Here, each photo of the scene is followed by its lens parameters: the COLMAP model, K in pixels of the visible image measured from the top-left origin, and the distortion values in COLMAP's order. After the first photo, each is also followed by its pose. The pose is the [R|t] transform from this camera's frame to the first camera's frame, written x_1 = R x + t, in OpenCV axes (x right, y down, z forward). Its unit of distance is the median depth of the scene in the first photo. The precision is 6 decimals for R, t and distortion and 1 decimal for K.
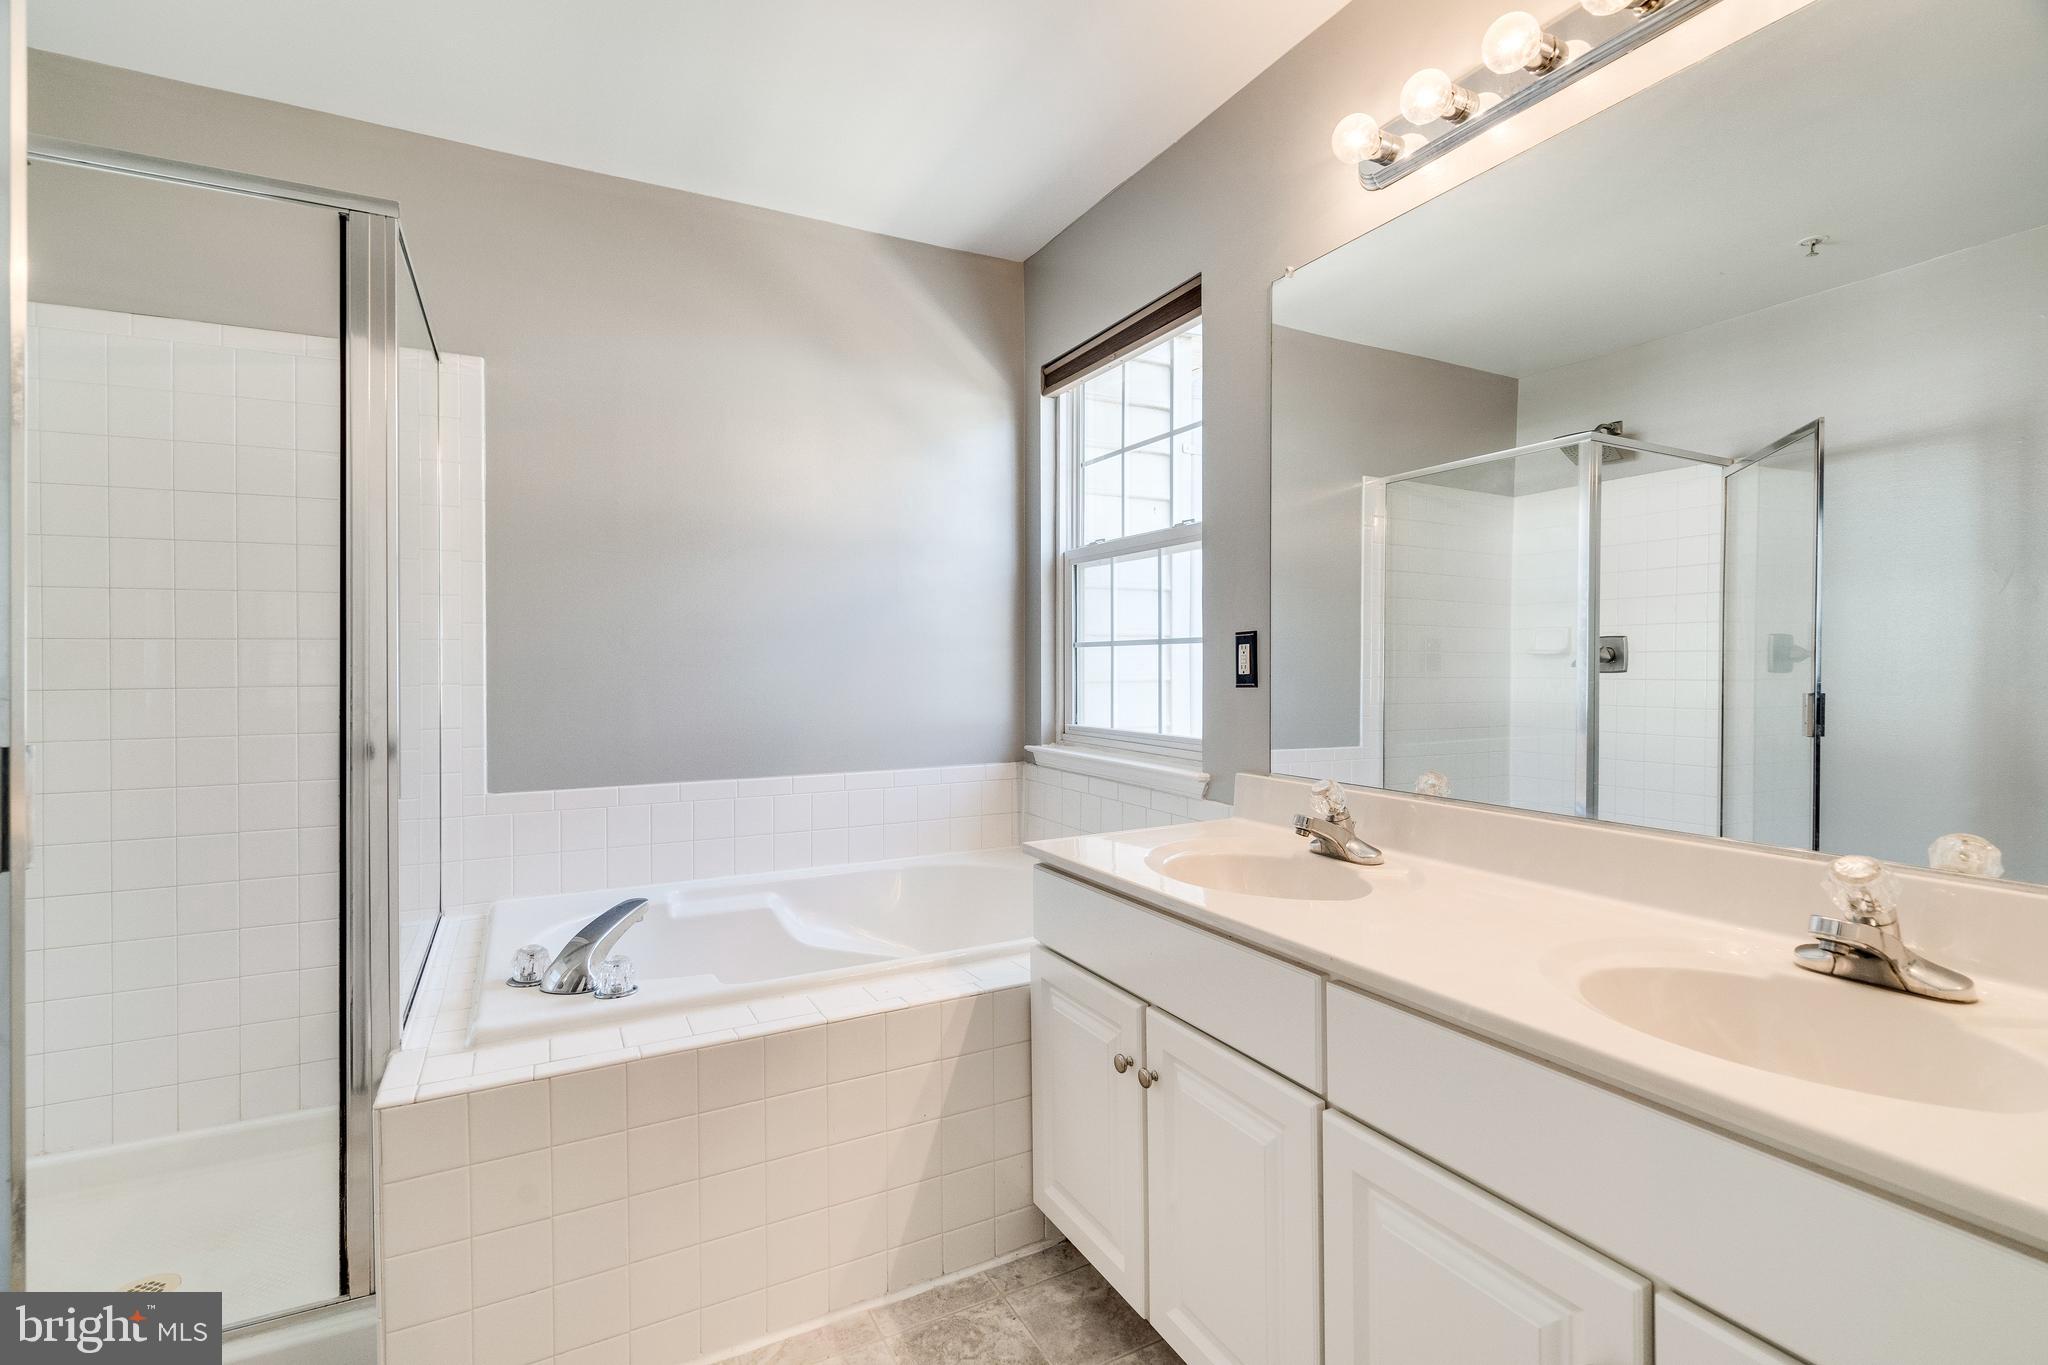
lens RADIAL K [[953.9, 0, 1026.7], [0, 953.9, 675.6], [0, 0, 1]] dist [-0.002407, 0.001909]
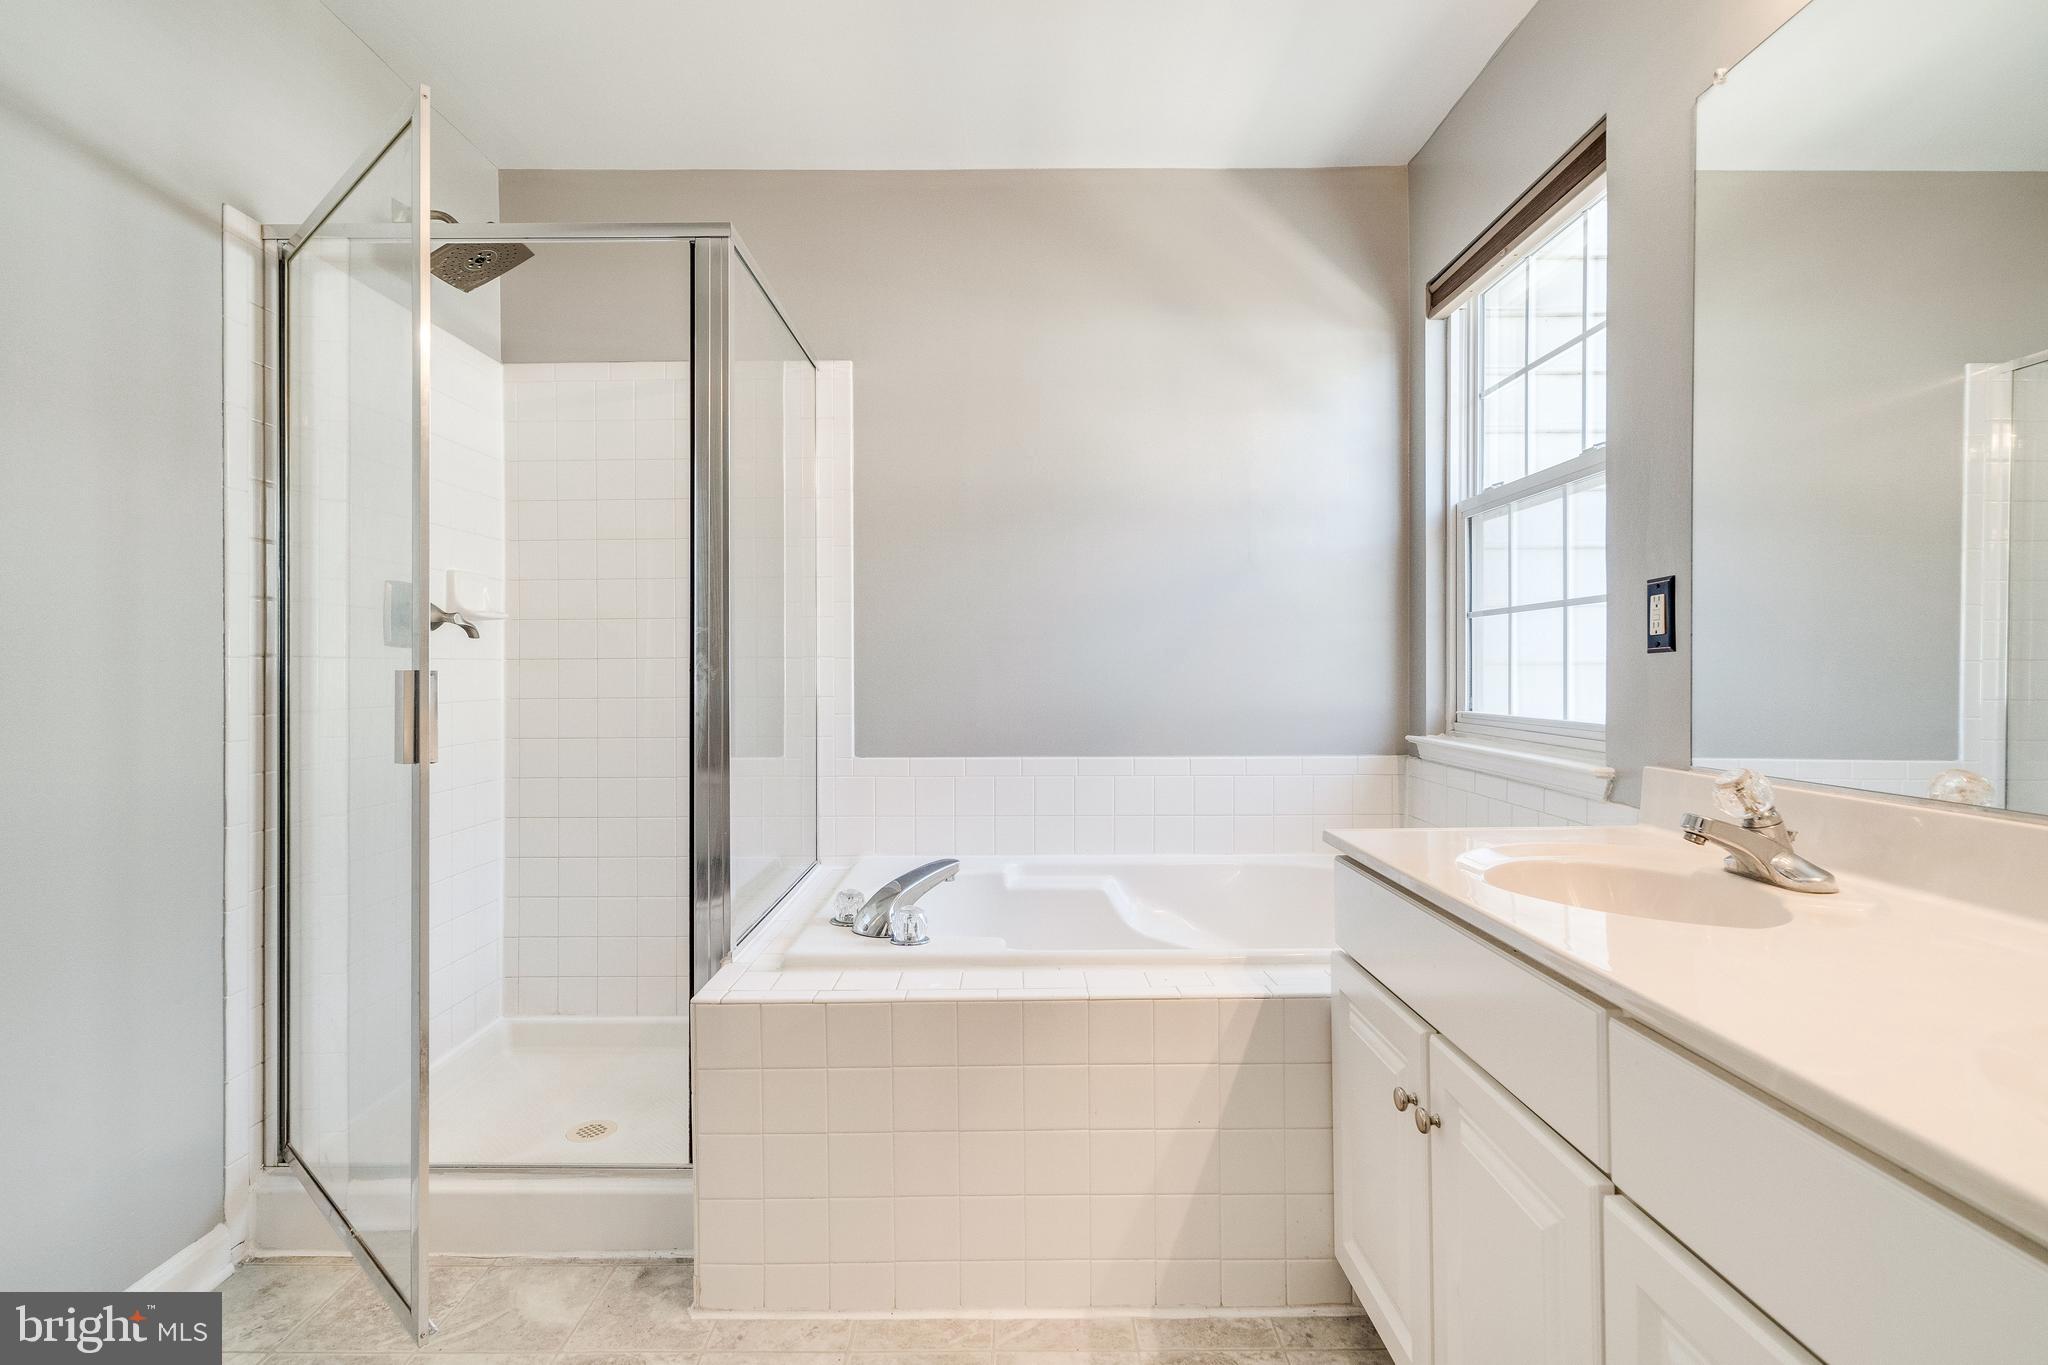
lens RADIAL K [[1007.6, 0, 1011.2], [0, 1007.6, 680.5], [0, 0, 1]] dist [0.004908, 0.001463]
pose [[0.883286, 0.005300, -0.468806, 0.170946], [-0.006639, 0.999977, -0.001203, 0.043790], [0.468788, 0.004175, 0.883301, 0.068072]]
